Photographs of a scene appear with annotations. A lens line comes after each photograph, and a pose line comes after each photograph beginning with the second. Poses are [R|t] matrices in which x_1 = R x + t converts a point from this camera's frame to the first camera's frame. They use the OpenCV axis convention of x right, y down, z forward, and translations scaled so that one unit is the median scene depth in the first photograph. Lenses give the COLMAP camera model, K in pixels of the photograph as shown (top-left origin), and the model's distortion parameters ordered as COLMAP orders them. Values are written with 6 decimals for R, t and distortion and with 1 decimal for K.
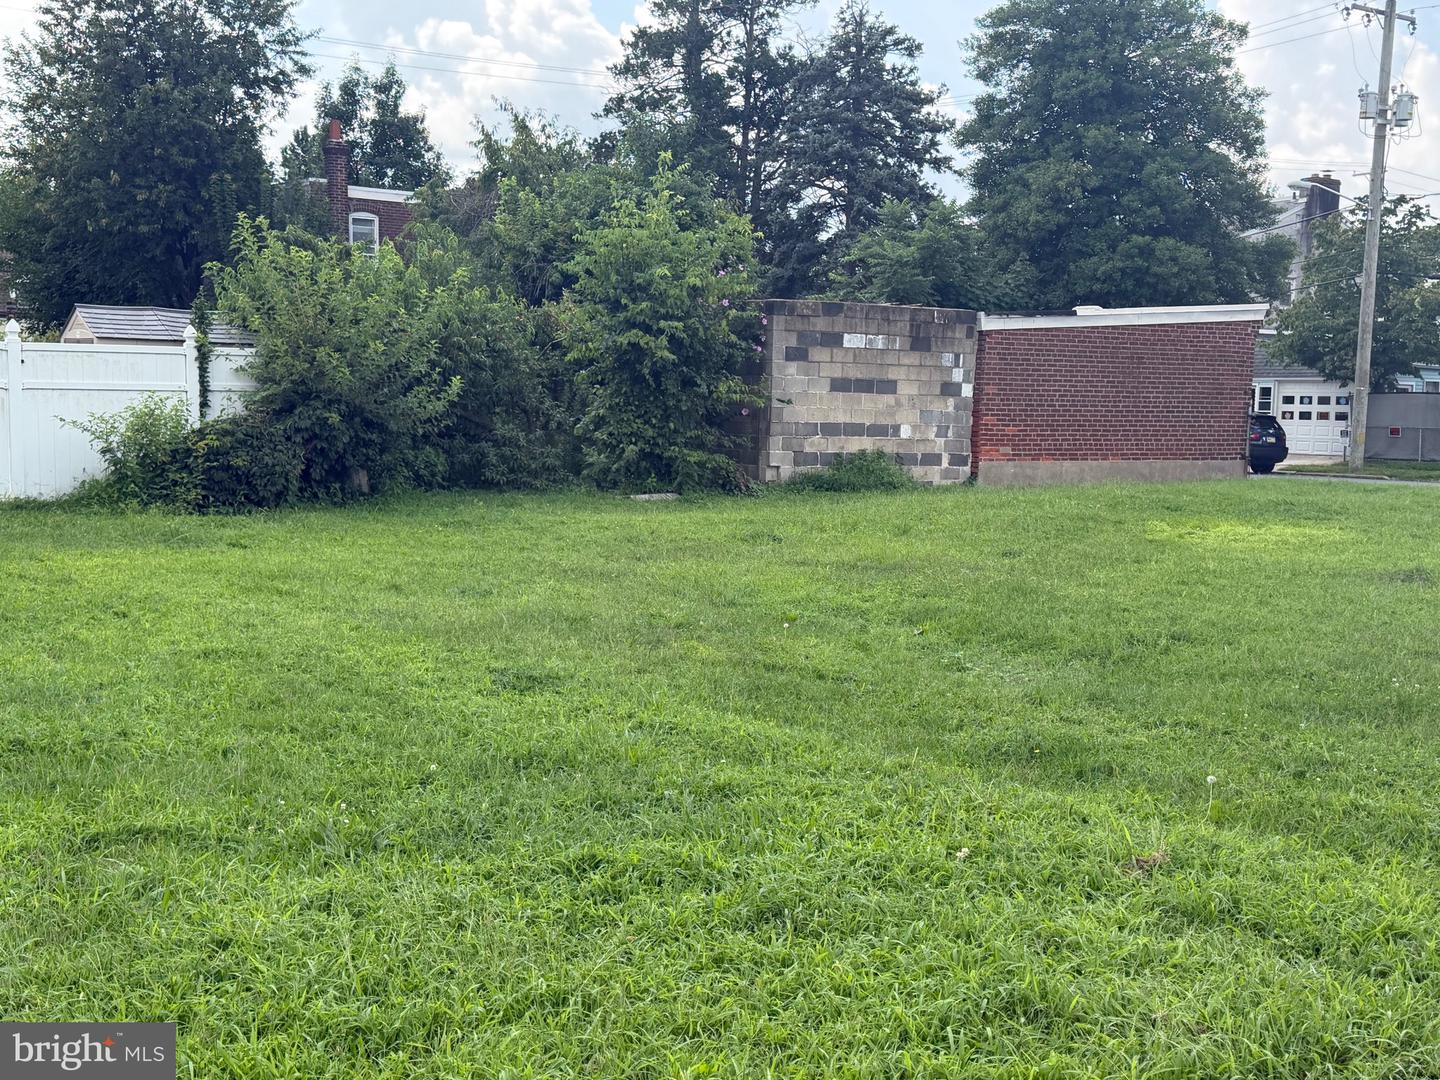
lens RADIAL K [[1669.2, 0, 720.0], [0, 1669.2, 540.0], [0, 0, 1]] dist [0.174580, -0.330538]
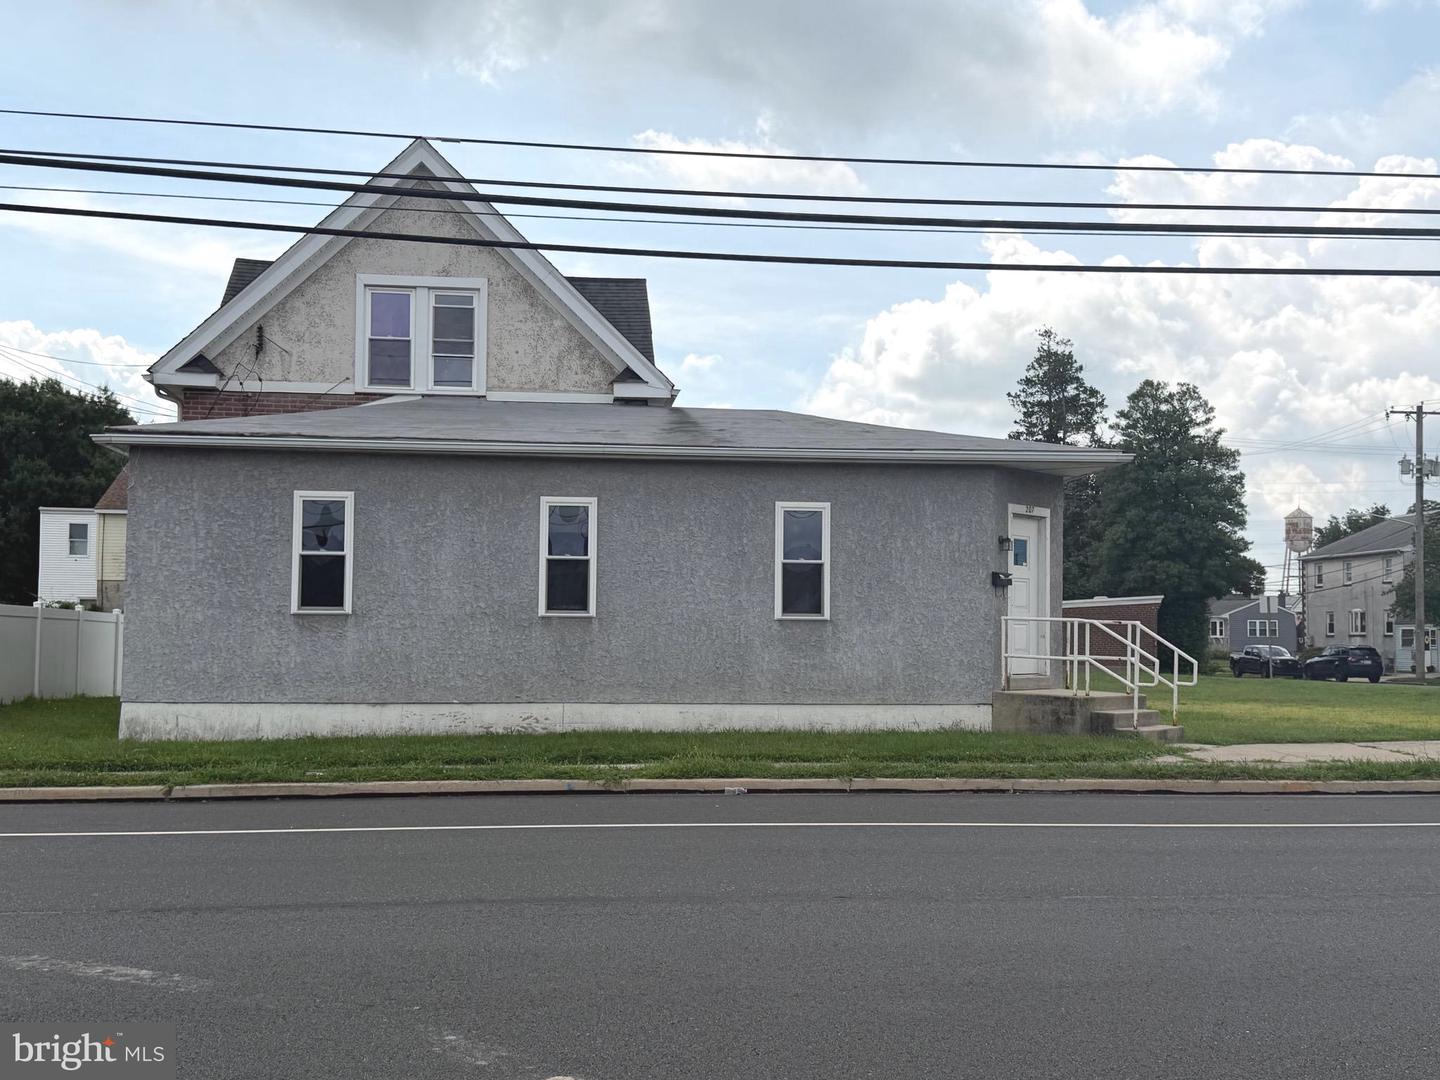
lens RADIAL K [[1556.1, 0, 720.0], [0, 1556.1, 540.0], [0, 0, 1]] dist [0.216504, -0.400957]
pose [[0.880981, -0.041953, -0.471288, 0.893767], [-0.027862, 0.989733, -0.140187, 0.105792], [0.472330, 0.136633, 0.870767, -1.216127]]
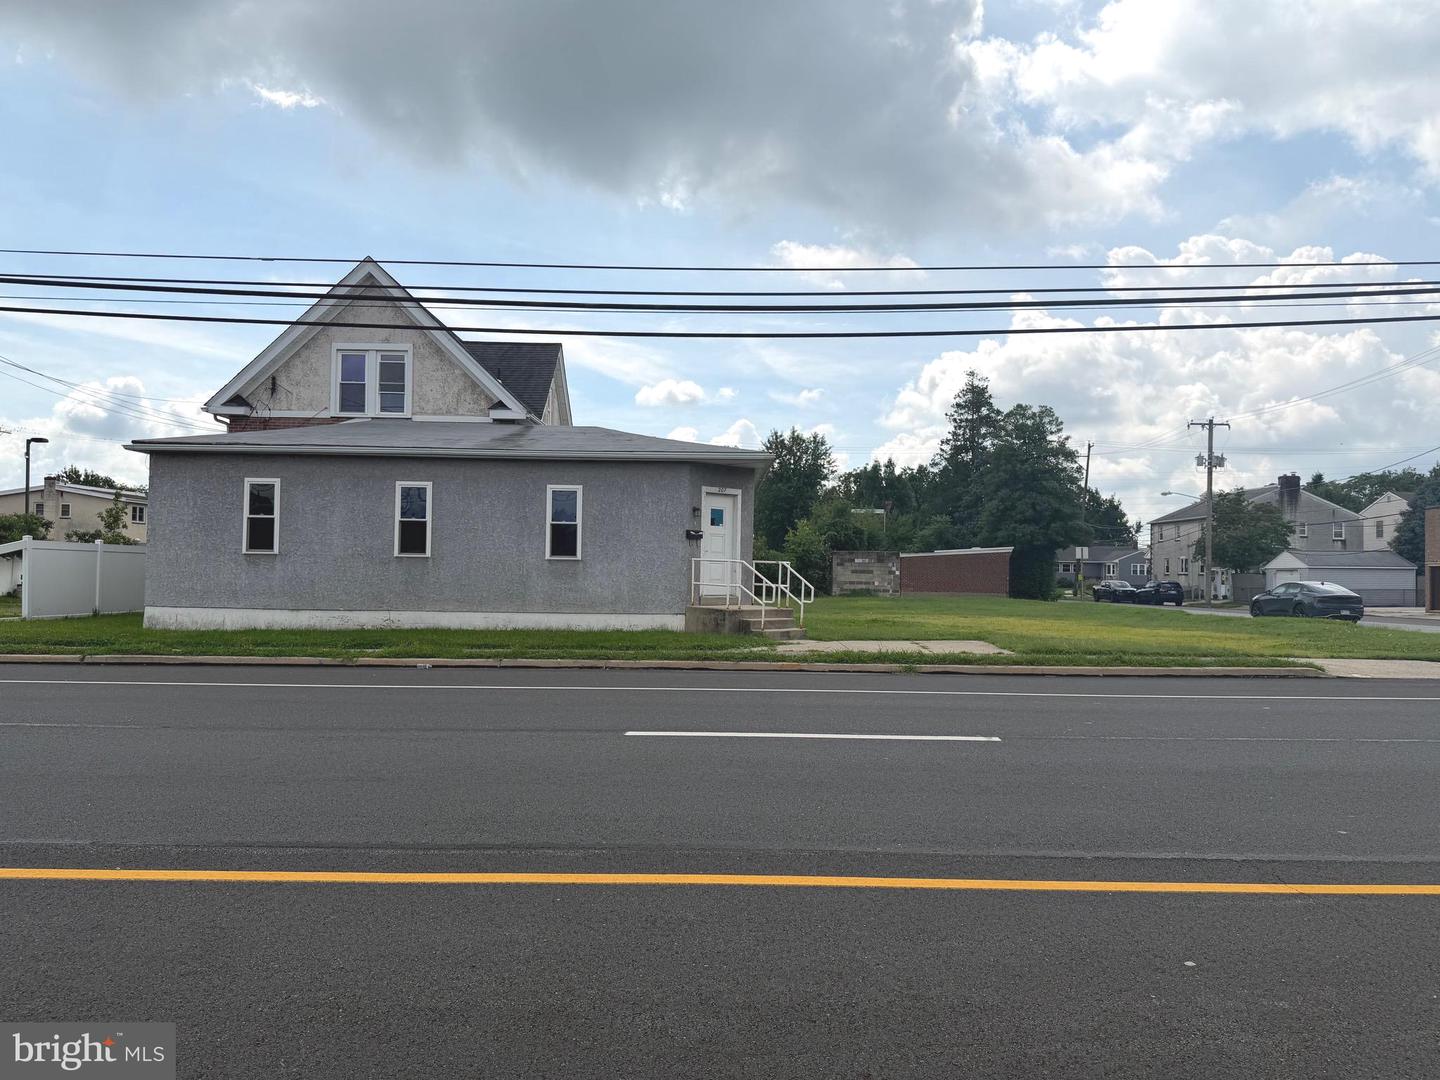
lens RADIAL K [[1001.5, 0, 710.4], [0, 1001.5, 541.2], [0, 0, 1]] dist [0.132477, -0.174959]
pose [[0.821073, -0.023671, -0.570332, 1.099390], [-0.044913, 0.993363, -0.105888, 0.099065], [0.569054, 0.112557, 0.814561, -1.097055]]
